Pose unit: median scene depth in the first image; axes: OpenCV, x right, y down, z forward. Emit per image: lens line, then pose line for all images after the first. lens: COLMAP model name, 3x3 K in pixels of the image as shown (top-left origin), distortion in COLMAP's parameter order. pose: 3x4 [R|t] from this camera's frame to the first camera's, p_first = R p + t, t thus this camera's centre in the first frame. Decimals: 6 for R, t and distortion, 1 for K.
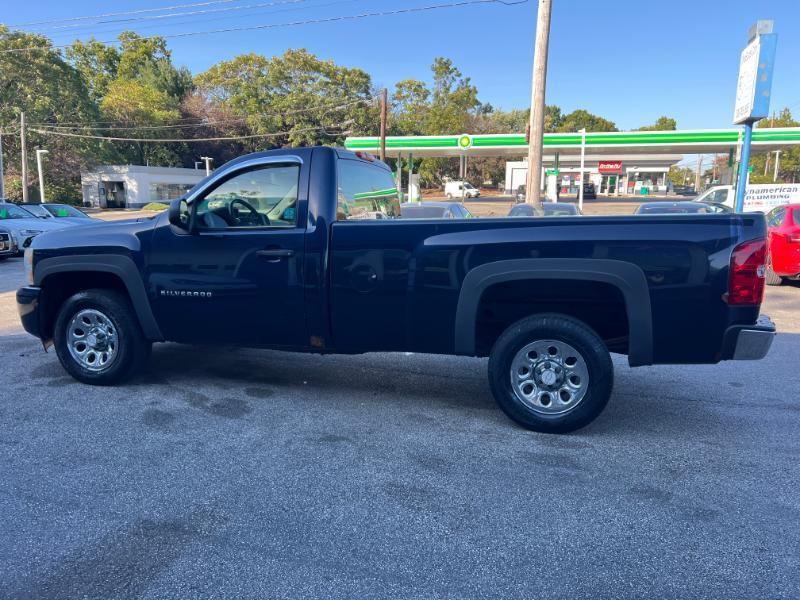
lens RADIAL K [[604.1, 0, 402.7], [0, 604.1, 300.9], [0, 0, 1]] dist [0.059349, -0.069992]
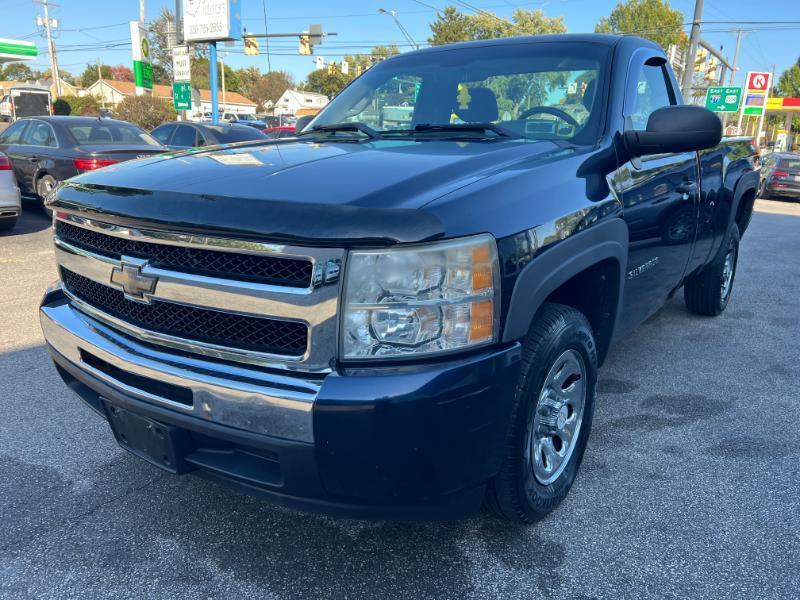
lens RADIAL K [[604.2, 0, 404.0], [0, 604.2, 306.8], [0, 0, 1]] dist [0.053571, -0.059978]
pose [[0.349130, -0.247975, 0.903668, -0.091341], [0.124957, 0.968058, 0.217367, -0.012440], [-0.928705, 0.037031, 0.368965, 0.091394]]
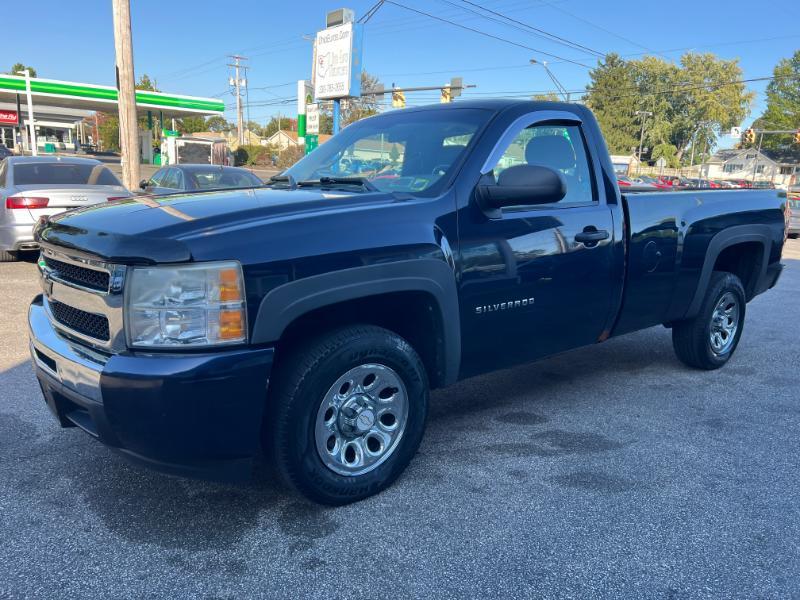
lens RADIAL K [[604.2, 0, 404.0], [0, 604.2, 306.8], [0, 0, 1]] dist [0.053571, -0.059978]
pose [[0.571993, -0.156048, 0.805278, -0.088355], [0.097653, 0.987710, 0.122036, -0.009513], [-0.814425, 0.008834, 0.580202, 0.064010]]
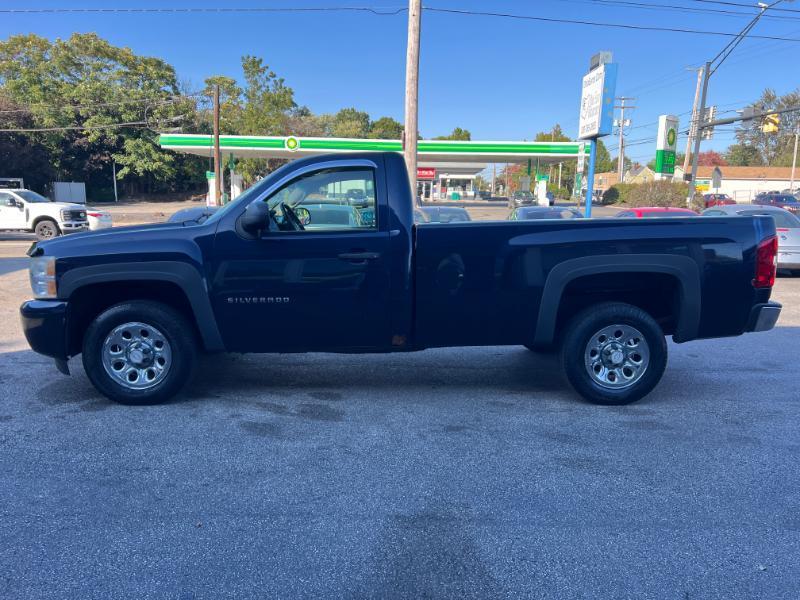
lens RADIAL K [[604.2, 0, 404.0], [0, 604.2, 306.8], [0, 0, 1]] dist [0.053571, -0.059978]
pose [[0.950805, -0.046536, 0.306274, -0.039387], [0.045084, 0.998913, 0.011816, -0.000202], [-0.306491, 0.002573, 0.951870, 0.001259]]
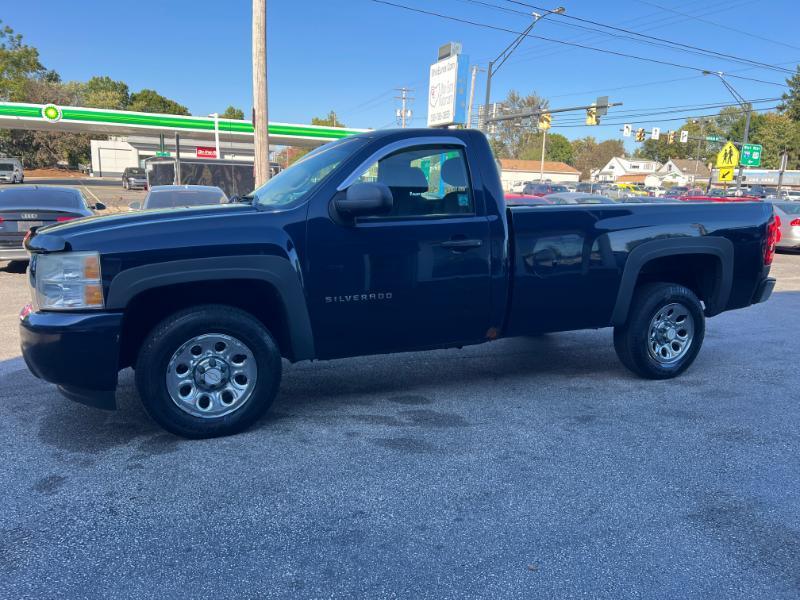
lens RADIAL K [[604.2, 0, 404.0], [0, 604.2, 306.8], [0, 0, 1]] dist [0.053571, -0.059978]
pose [[0.775820, -0.103146, 0.622466, -0.075081], [0.083893, 0.994651, 0.060258, -0.004004], [-0.625352, 0.005471, 0.780324, 0.029174]]
